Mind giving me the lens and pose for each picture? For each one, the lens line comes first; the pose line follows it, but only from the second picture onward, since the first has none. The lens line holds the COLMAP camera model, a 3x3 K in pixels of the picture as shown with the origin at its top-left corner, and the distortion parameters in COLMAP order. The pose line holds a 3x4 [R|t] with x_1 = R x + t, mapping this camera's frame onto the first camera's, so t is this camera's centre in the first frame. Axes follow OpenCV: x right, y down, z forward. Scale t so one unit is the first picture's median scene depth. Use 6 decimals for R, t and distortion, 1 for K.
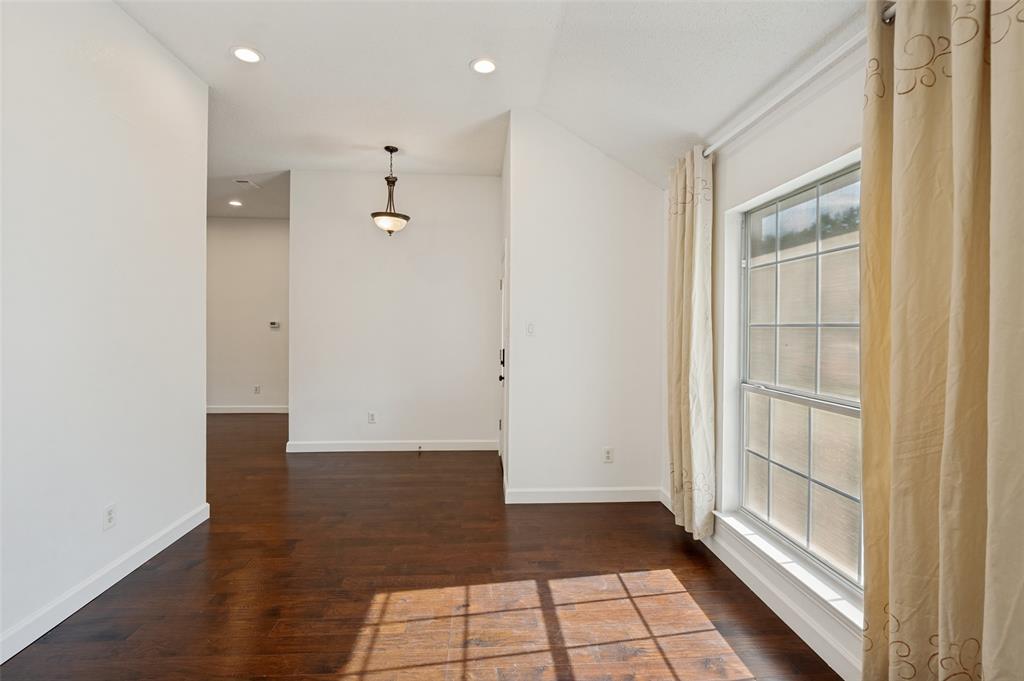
lens RADIAL K [[467.3, 0, 514.8], [0, 467.3, 328.4], [0, 0, 1]] dist [-0.003044, -0.001288]
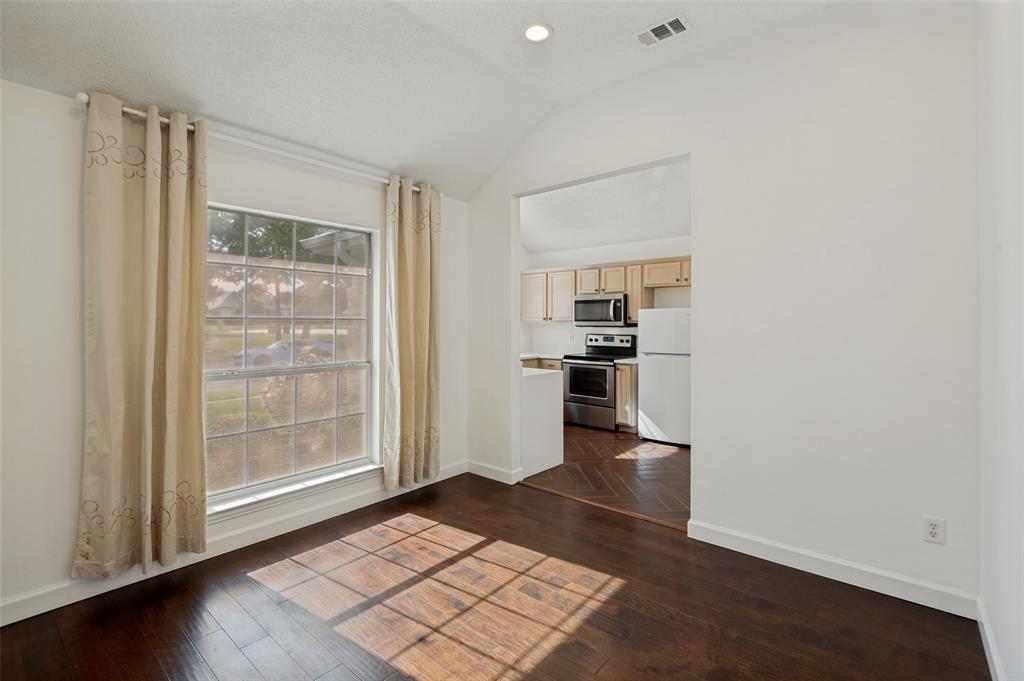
lens RADIAL K [[467.3, 0, 514.8], [0, 467.3, 328.4], [0, 0, 1]] dist [-0.003044, -0.001288]
pose [[-0.718243, -0.009218, 0.695732, -0.888479], [-0.002272, 0.999938, 0.010902, 0.000161], [-0.695789, 0.006250, -0.718219, 1.606175]]
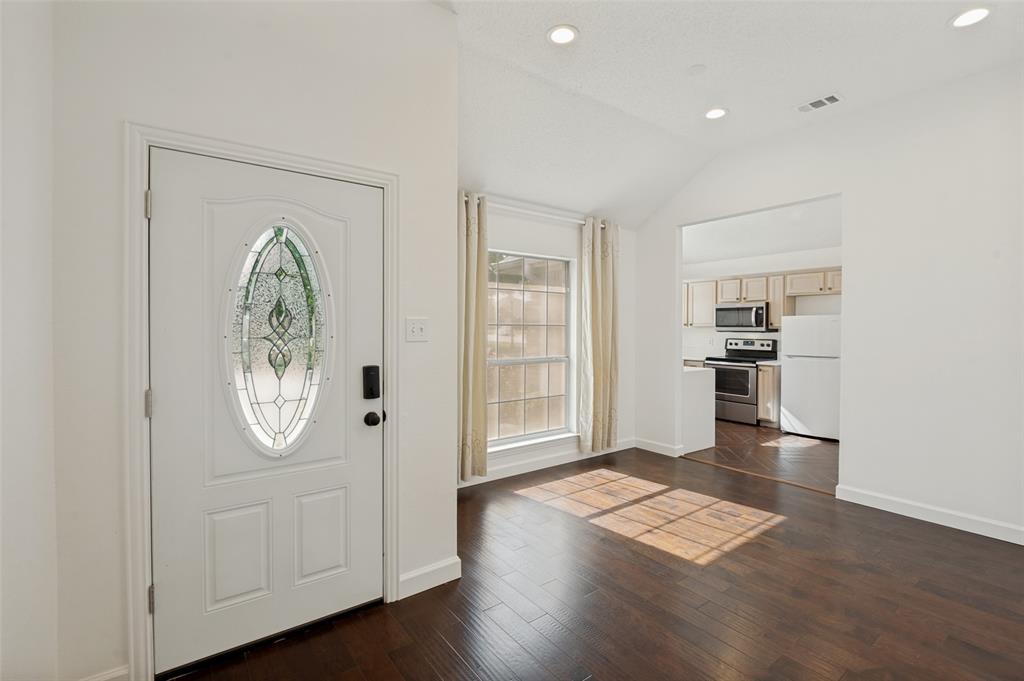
lens RADIAL K [[465.9, 0, 514.9], [0, 465.9, 336.6], [0, 0, 1]] dist [-0.003656, -0.000692]
pose [[-0.543465, -0.017810, 0.839243, -1.094534], [-0.004038, 0.999819, 0.018603, -0.000509], [-0.839422, 0.006721, -0.543439, 2.210185]]
